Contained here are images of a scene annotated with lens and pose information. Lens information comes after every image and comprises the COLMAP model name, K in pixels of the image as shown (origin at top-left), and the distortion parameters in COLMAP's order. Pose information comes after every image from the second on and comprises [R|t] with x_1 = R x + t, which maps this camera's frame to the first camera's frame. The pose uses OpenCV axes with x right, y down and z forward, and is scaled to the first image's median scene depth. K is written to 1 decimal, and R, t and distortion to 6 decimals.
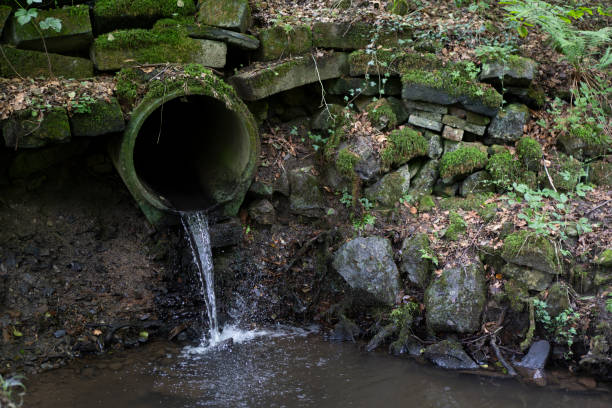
lens RADIAL K [[776.3, 0, 305.9], [0, 776.3, 203.5], [0, 0, 1]] dist [0.003969, 0.000000]
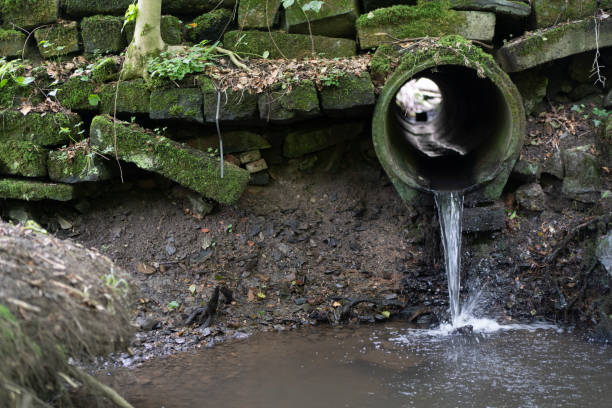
lens RADIAL K [[776.3, 0, 305.8], [0, 776.3, 204.4], [0, 0, 1]] dist [0.003969, 0.000000]
pose [[0.856191, 0.016432, -0.516397, 0.194714], [-0.051972, 0.997164, -0.054441, 0.087210], [0.514038, 0.073450, 0.854617, 0.109604]]
